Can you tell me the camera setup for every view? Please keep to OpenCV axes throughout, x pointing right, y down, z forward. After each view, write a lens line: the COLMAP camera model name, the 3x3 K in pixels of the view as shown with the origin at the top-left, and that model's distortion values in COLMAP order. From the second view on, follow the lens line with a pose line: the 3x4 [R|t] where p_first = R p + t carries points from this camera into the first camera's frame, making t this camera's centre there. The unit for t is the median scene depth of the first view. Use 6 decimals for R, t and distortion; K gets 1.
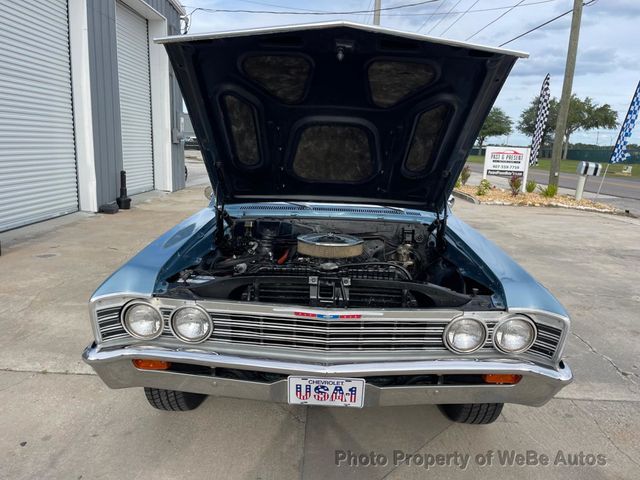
lens RADIAL K [[479.9, 0, 320.6], [0, 479.9, 242.8], [0, 0, 1]] dist [0.083330, -0.115935]
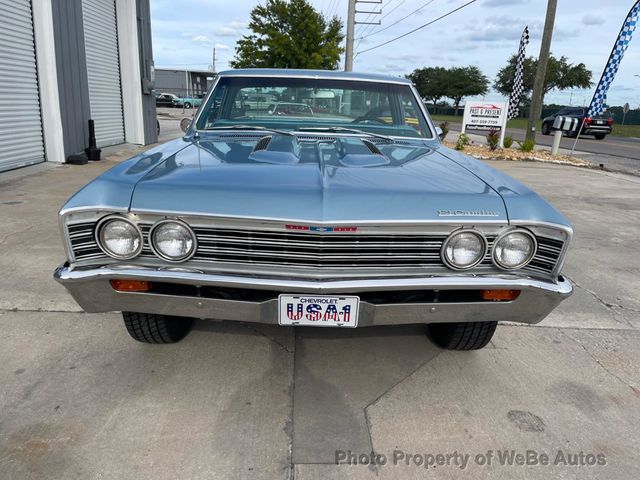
lens RADIAL K [[479.1, 0, 321.3], [0, 479.1, 241.0], [0, 0, 1]] dist [0.084429, -0.116940]
pose [[0.998757, -0.008552, 0.049109, -0.029029], [0.004842, 0.997159, 0.075167, 0.098587], [-0.049612, -0.074836, 0.995961, 0.063625]]
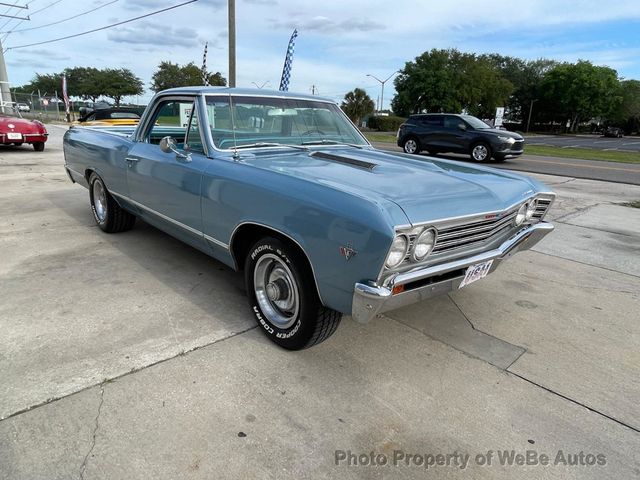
lens RADIAL K [[410.0, 0, 317.9], [0, 410.0, 239.5], [0, 0, 1]] dist [-0.005278, 0.001143]
pose [[0.723195, -0.206488, 0.659053, -1.088461], [0.126158, 0.977700, 0.167887, -0.041722], [-0.679023, -0.038271, 0.733118, 0.445434]]
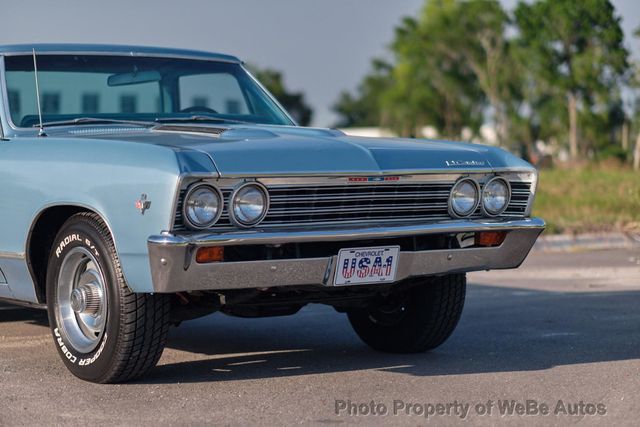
lens RADIAL K [[1557.7, 0, 323.2], [0, 1557.7, 214.3], [0, 0, 1]] dist [0.097617, -0.541256]
pose [[0.785916, -0.064715, 0.614938, -2.010767], [0.166503, 0.979923, -0.109671, 0.539310], [-0.595494, 0.188581, 0.780912, -1.453621]]
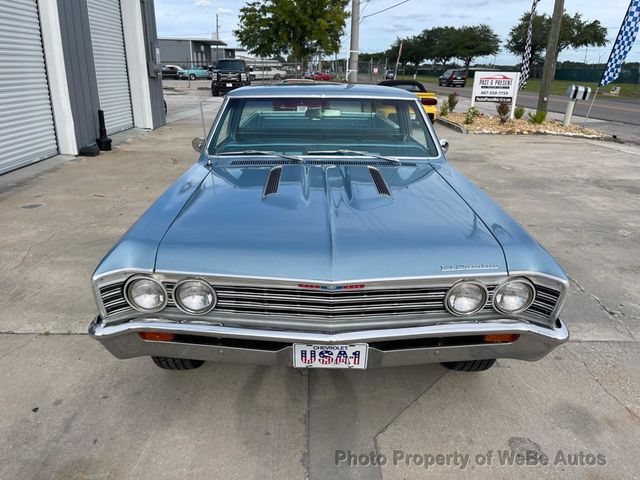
lens RADIAL K [[479.1, 0, 317.1], [0, 479.1, 238.3], [0, 0, 1]] dist [0.081649, -0.113898]
pose [[0.999318, -0.031128, 0.019877, -0.029728], [0.028143, 0.990313, 0.135972, -0.080405], [-0.023917, -0.135320, 0.990513, 0.018170]]
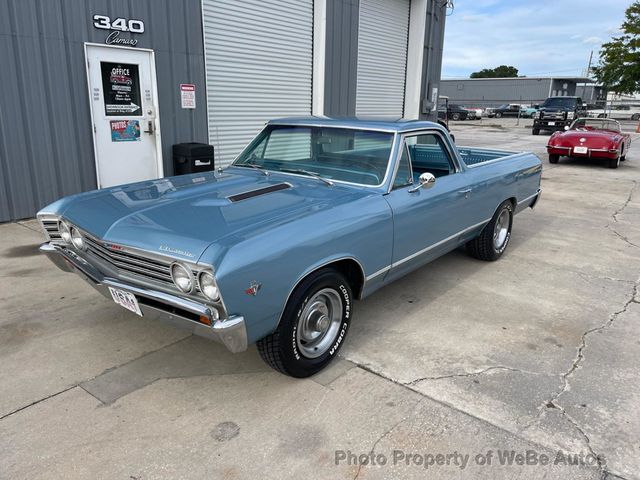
lens RADIAL K [[477.8, 0, 322.3], [0, 477.8, 236.6], [0, 0, 1]] dist [0.086090, -0.118950]
pose [[0.793015, 0.144225, -0.591884, 1.299654], [-0.112910, 0.989535, 0.089842, -0.070142], [0.598647, -0.004417, 0.801001, 0.203412]]
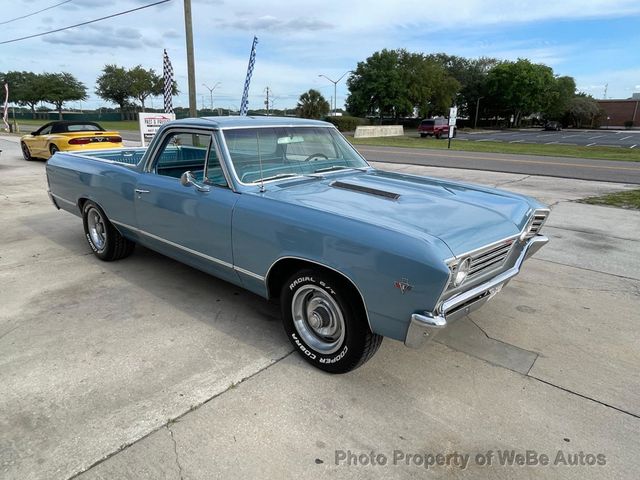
lens RADIAL K [[409.0, 0, 318.0], [0, 409.0, 241.6], [0, 0, 1]] dist [-0.001236, -0.003063]
pose [[0.642820, -0.247792, 0.724832, -1.274689], [0.162170, 0.968809, 0.187377, -0.177281], [-0.748654, -0.002904, 0.662954, 0.554779]]
